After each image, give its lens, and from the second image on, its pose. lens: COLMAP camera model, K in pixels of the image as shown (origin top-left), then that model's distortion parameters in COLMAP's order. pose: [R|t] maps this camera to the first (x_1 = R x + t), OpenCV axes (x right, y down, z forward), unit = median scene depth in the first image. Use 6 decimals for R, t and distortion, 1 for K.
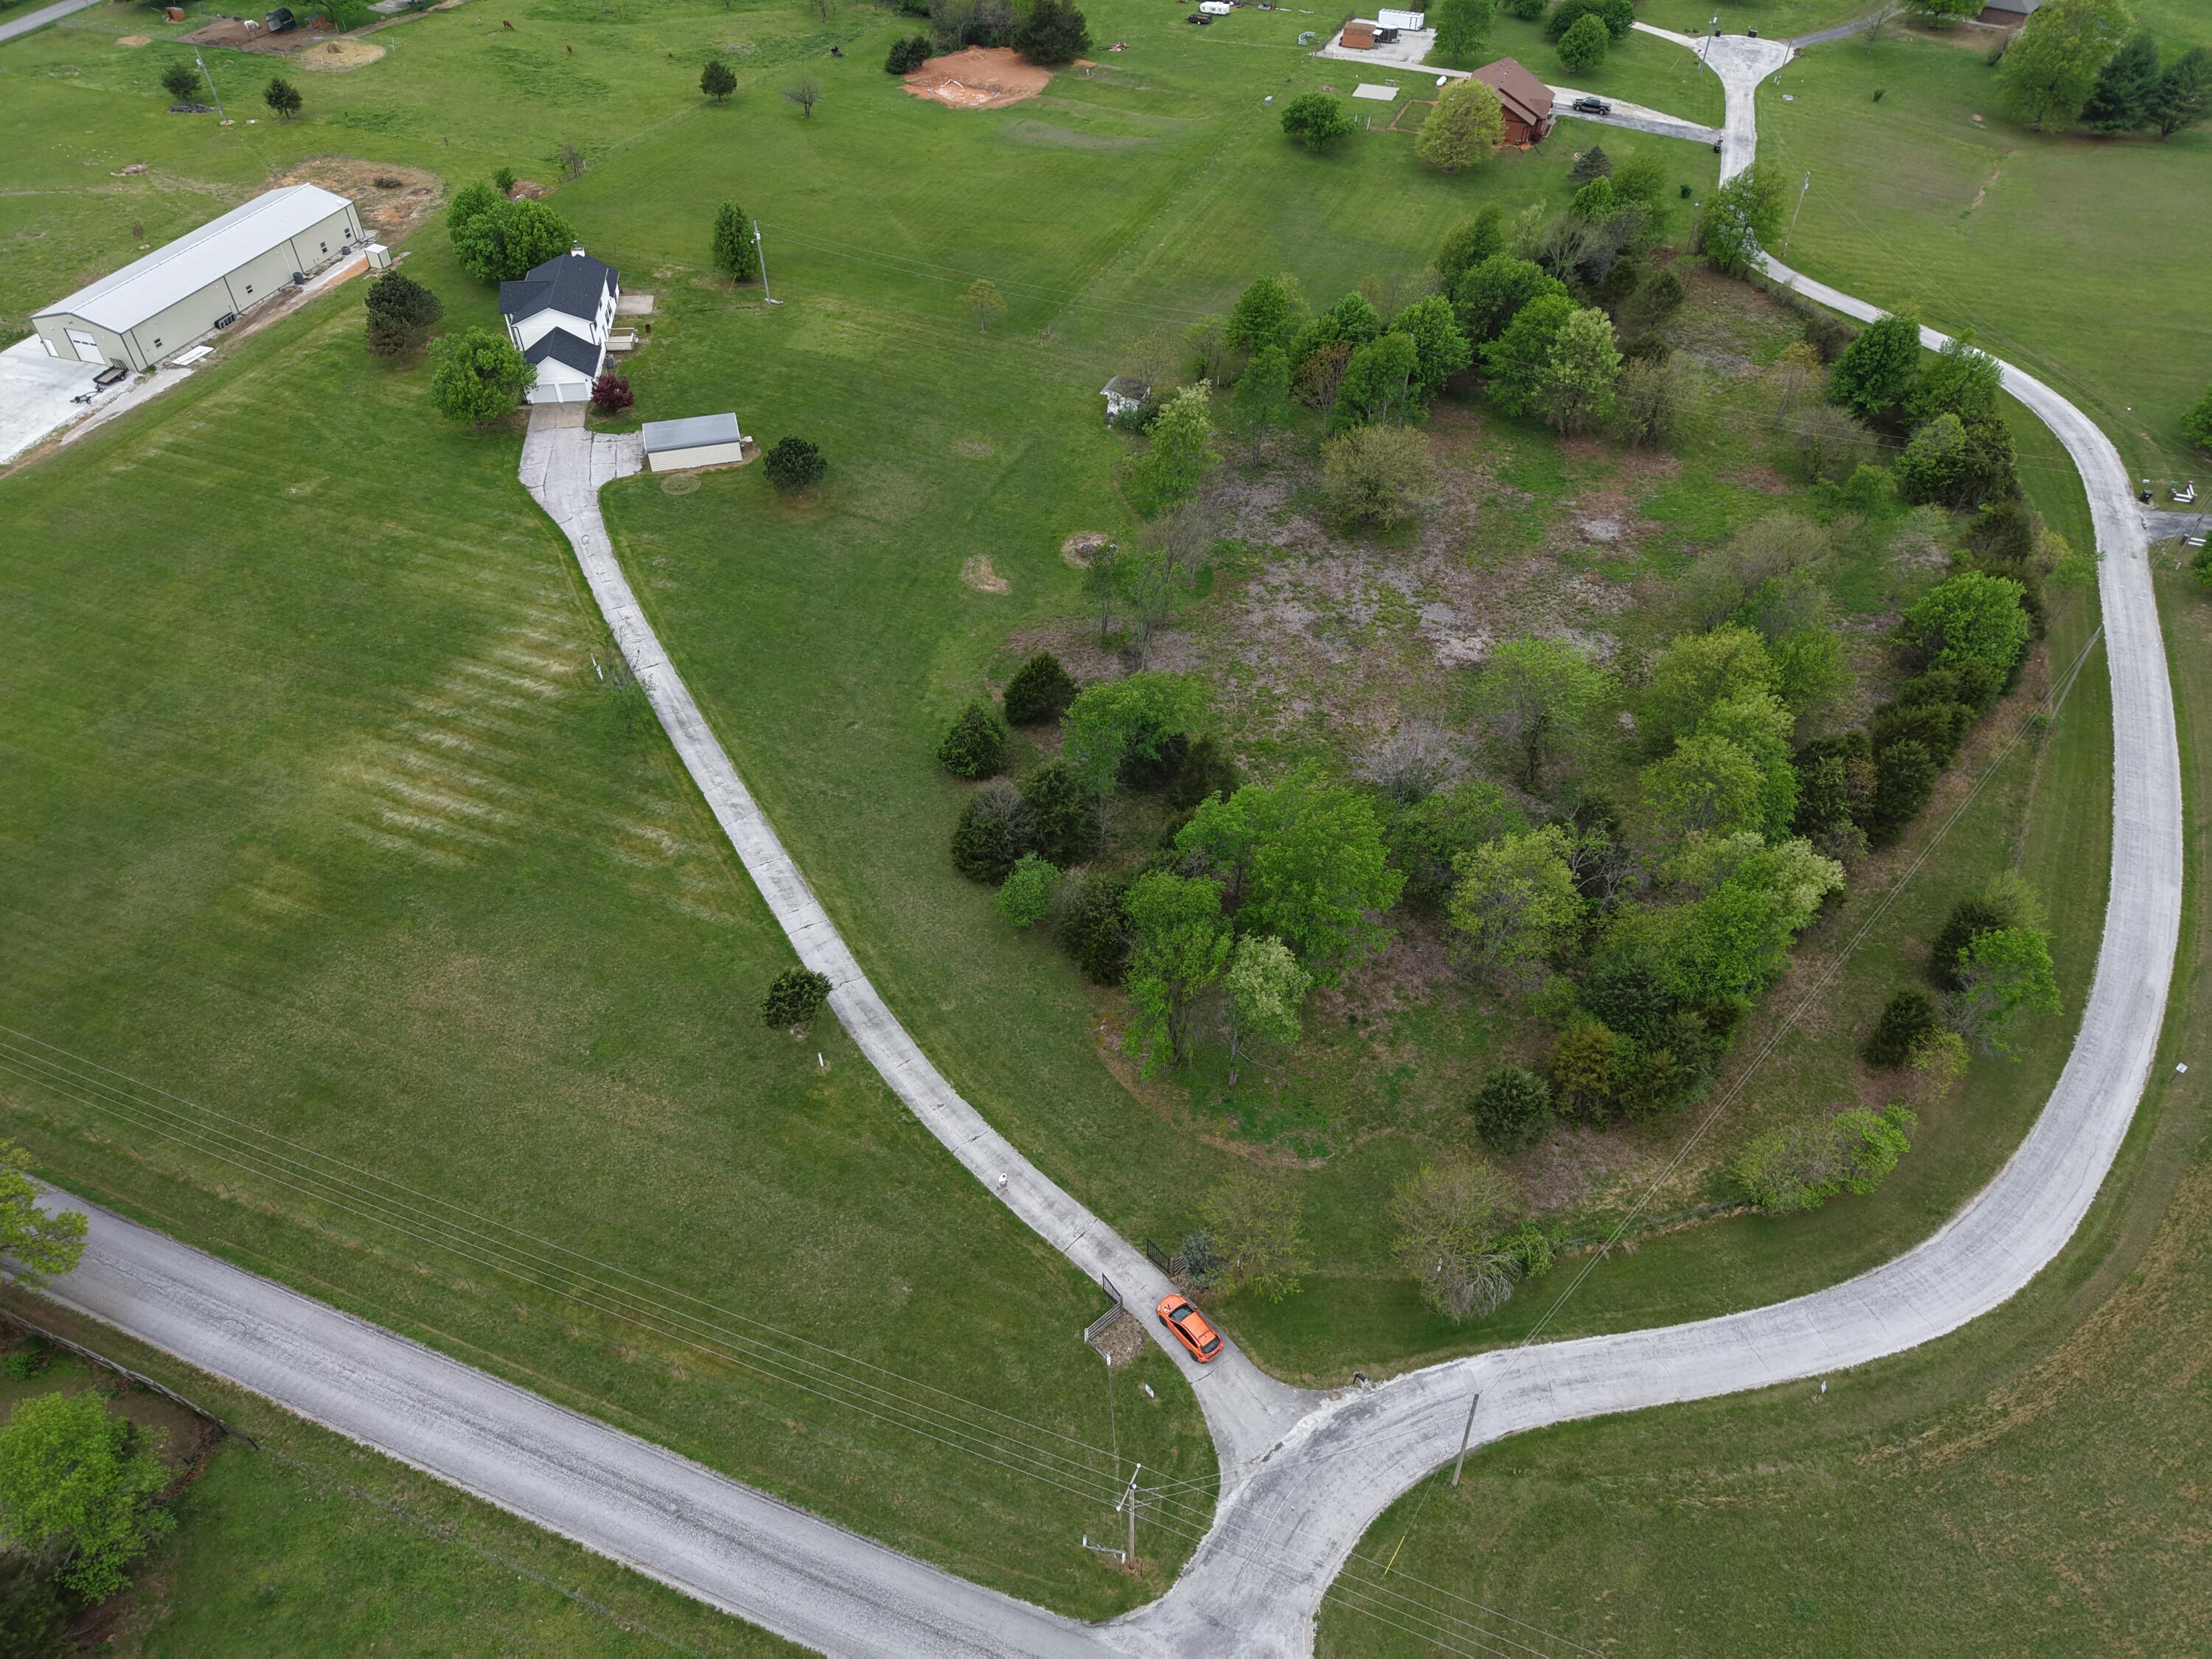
lens RADIAL K [[1474.8, 0, 1104.6], [0, 1474.8, 828.5], [0, 0, 1]] dist [0.022378, -0.020289]
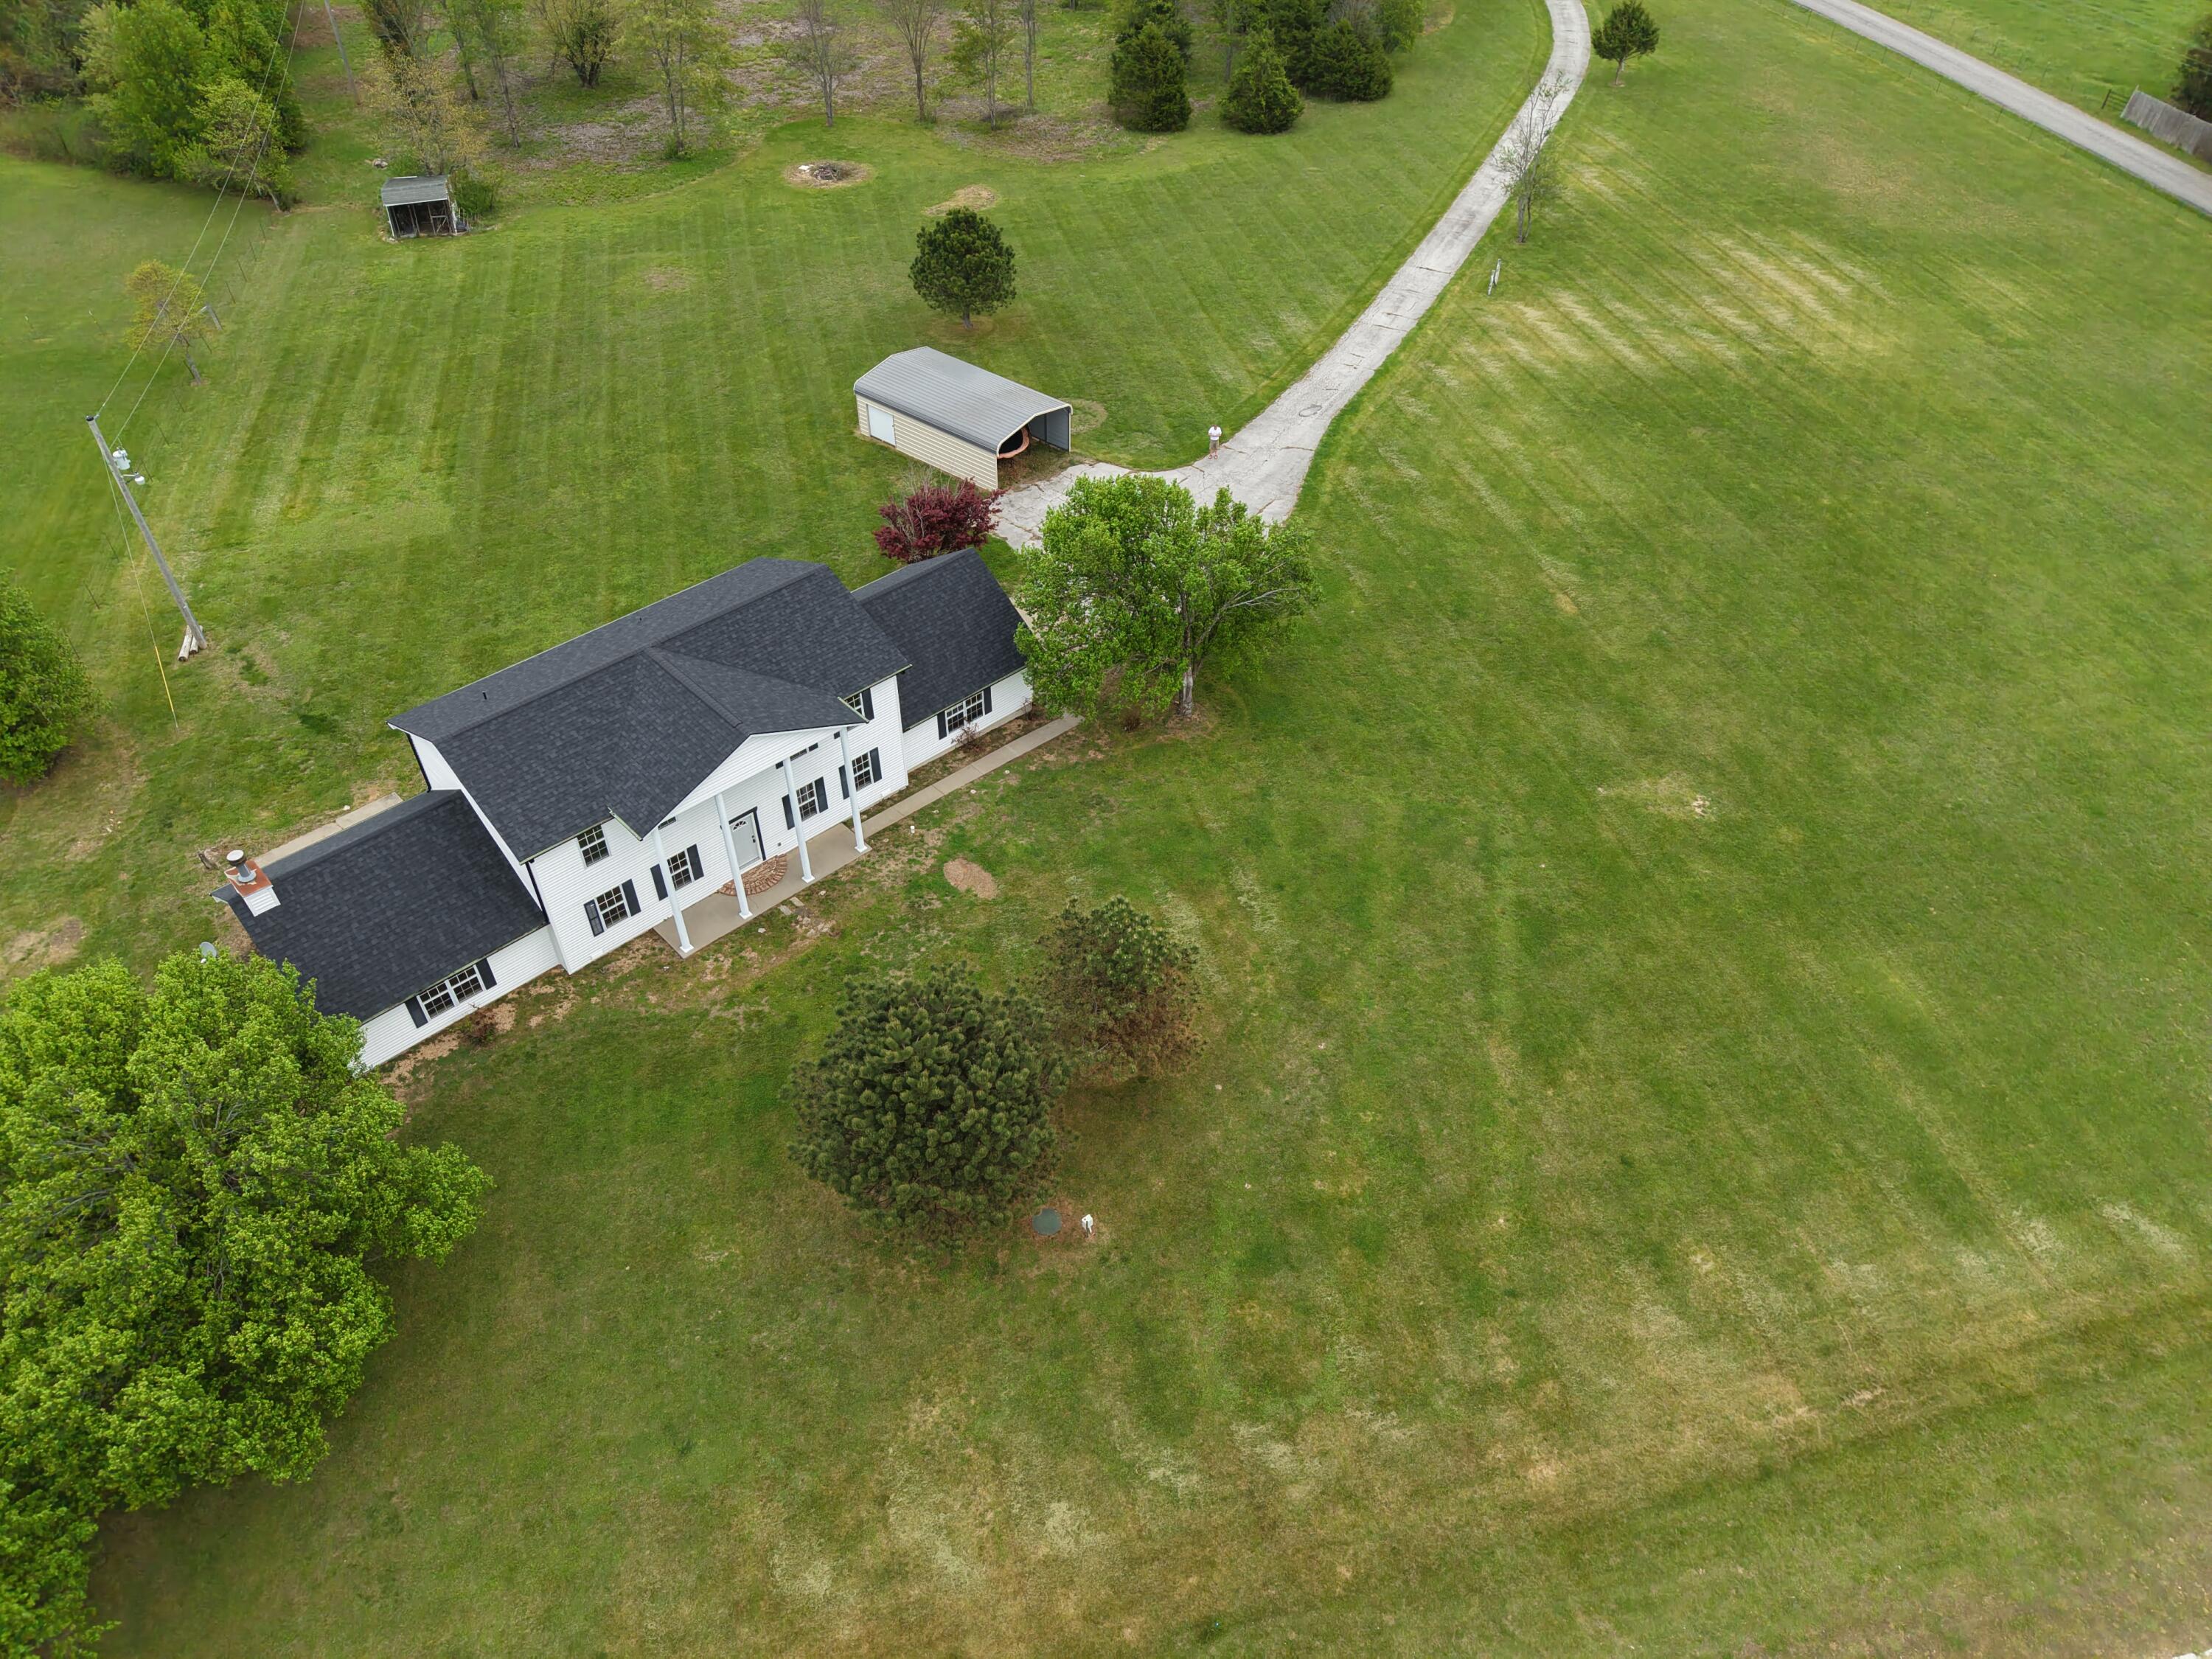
lens RADIAL K [[1474.8, 0, 1105.5], [0, 1474.8, 835.9], [0, 0, 1]] dist [0.022378, -0.020289]
pose [[-0.583208, -0.575104, 0.573694, -0.794482], [0.540982, 0.251864, 0.802436, -0.707711], [-0.605976, 0.778345, 0.164232, 1.213481]]
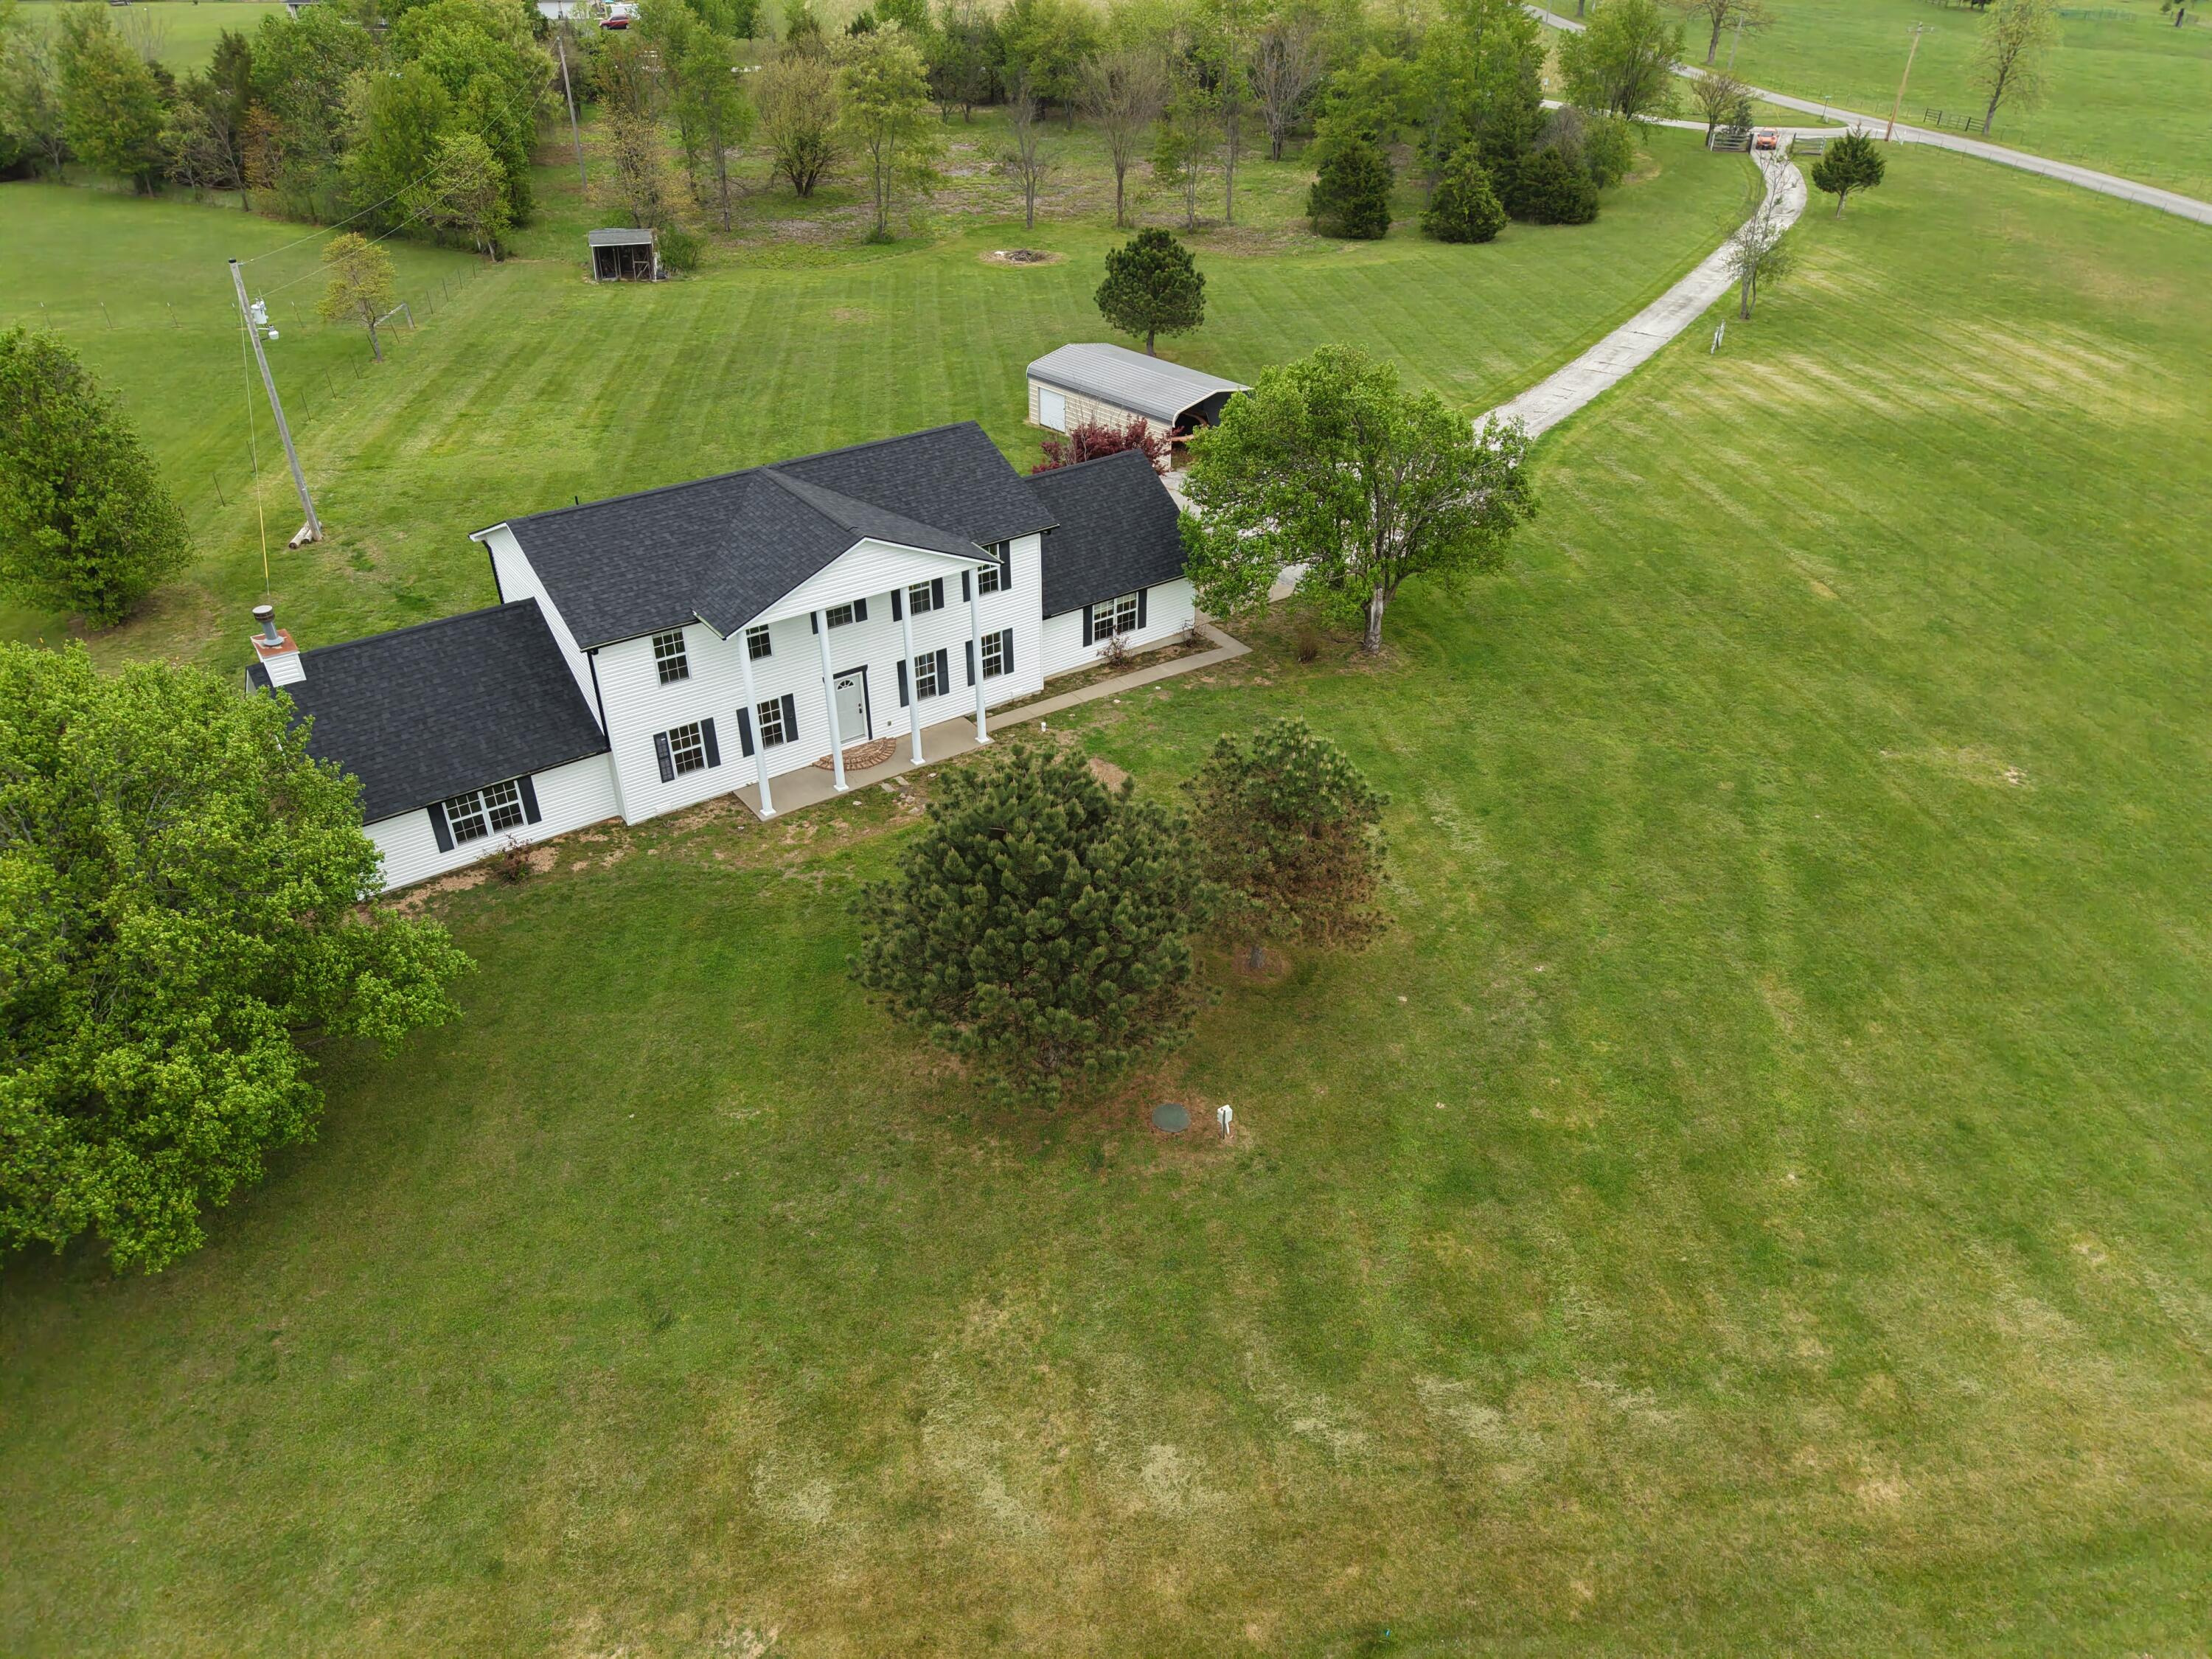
lens RADIAL K [[1474.8, 0, 1107.6], [0, 1474.8, 834.5], [0, 0, 1]] dist [0.022378, -0.020289]
pose [[-0.479707, -0.507291, 0.715917, -0.797038], [0.588543, 0.419121, 0.691343, -0.629736], [-0.650768, 0.752990, 0.097507, 1.287809]]
